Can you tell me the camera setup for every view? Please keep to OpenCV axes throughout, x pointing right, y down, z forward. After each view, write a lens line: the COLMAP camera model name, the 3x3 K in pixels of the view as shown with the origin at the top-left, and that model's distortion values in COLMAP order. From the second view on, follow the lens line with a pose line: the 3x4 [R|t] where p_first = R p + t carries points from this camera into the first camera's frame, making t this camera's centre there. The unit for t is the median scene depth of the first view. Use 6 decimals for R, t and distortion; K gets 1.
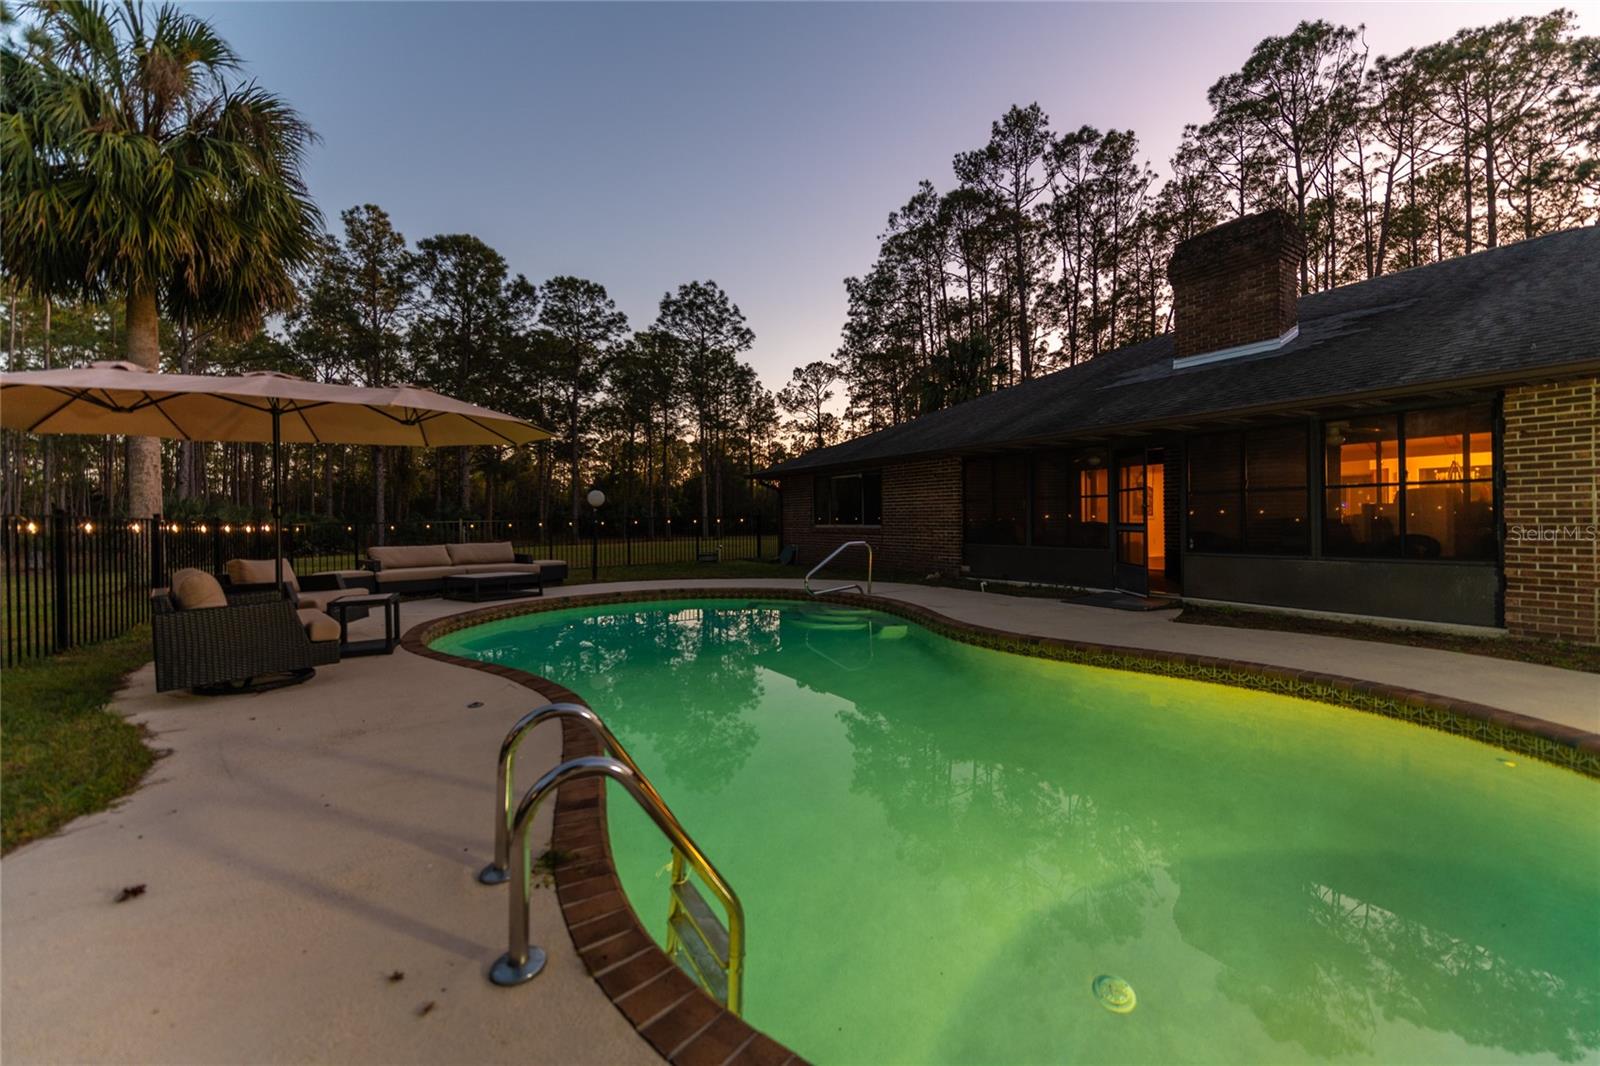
lens RADIAL K [[628.3, 0, 798.2], [0, 628.3, 521.2], [0, 0, 1]] dist [0.007066, -0.002546]
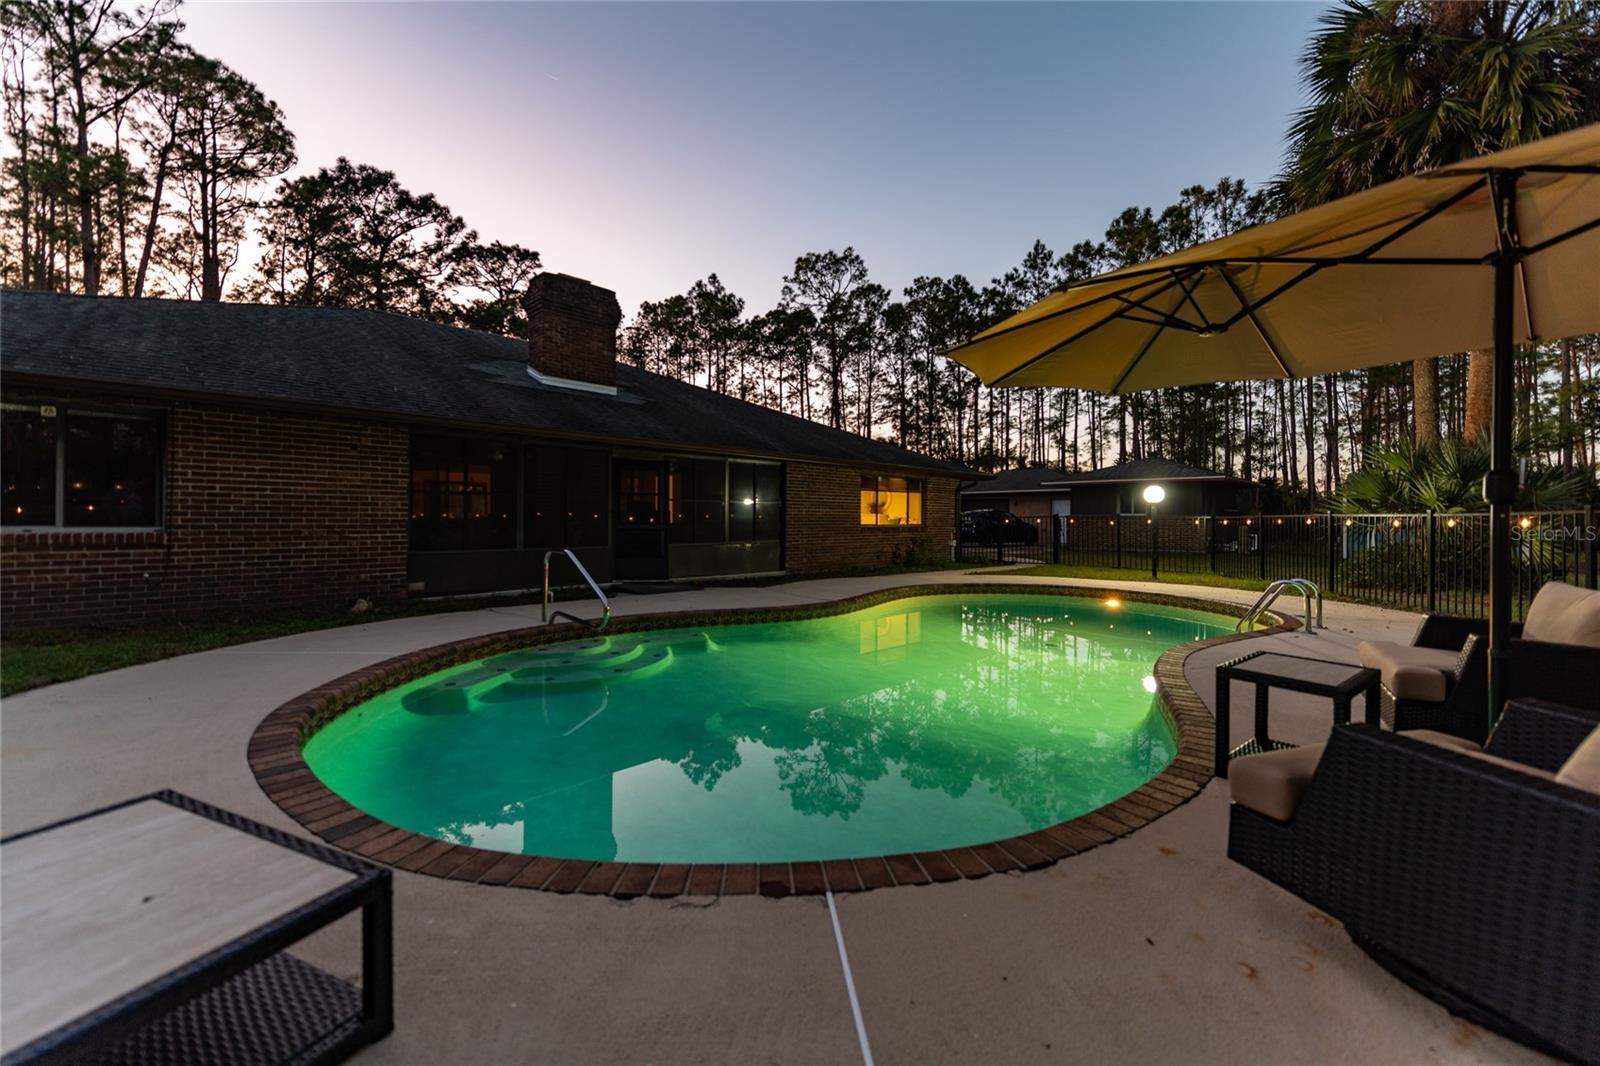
lens RADIAL K [[628.3, 0, 798.2], [0, 628.3, 521.2], [0, 0, 1]] dist [0.007066, -0.002546]
pose [[-0.221732, 0.003925, 0.975100, -0.530677], [-0.001924, 0.999988, -0.004463, 0.003828], [-0.975106, -0.002865, -0.221722, 0.737568]]
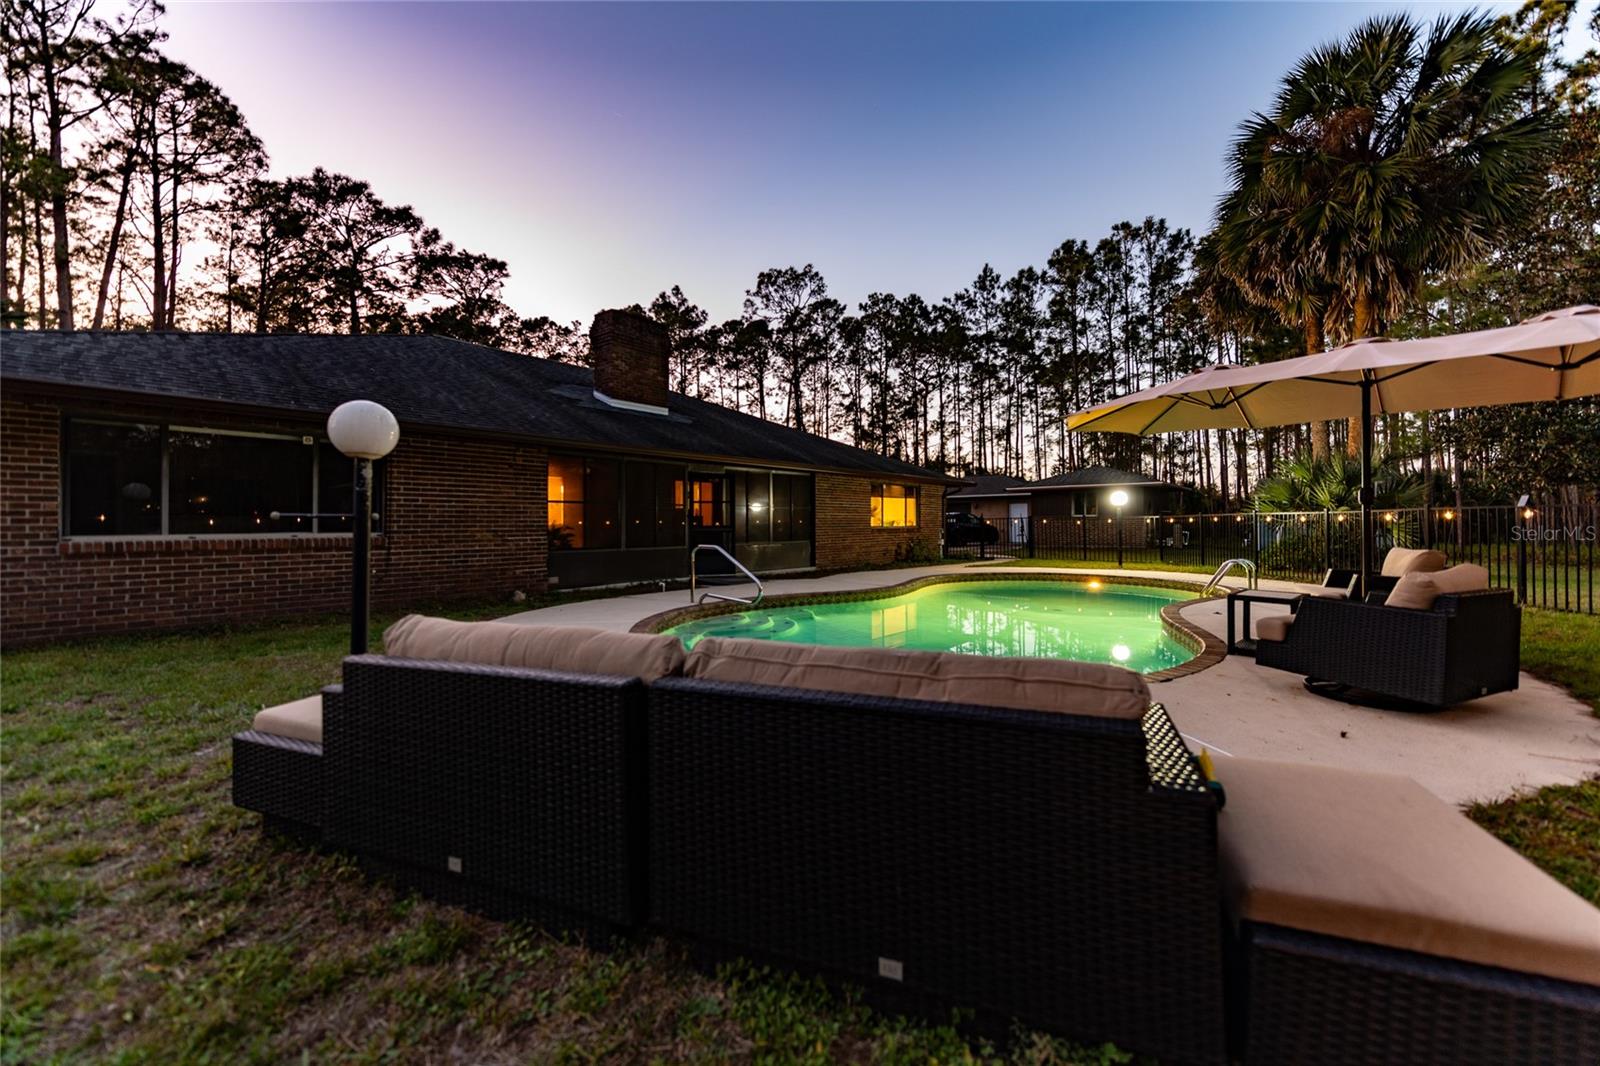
lens RADIAL K [[628.3, 0, 798.2], [0, 628.3, 521.2], [0, 0, 1]] dist [0.007066, -0.002546]
pose [[-0.312467, 0.014899, 0.949812, -0.658185], [0.010736, 0.999869, -0.012153, 0.008732], [-0.949868, 0.006400, -0.312586, 0.952695]]
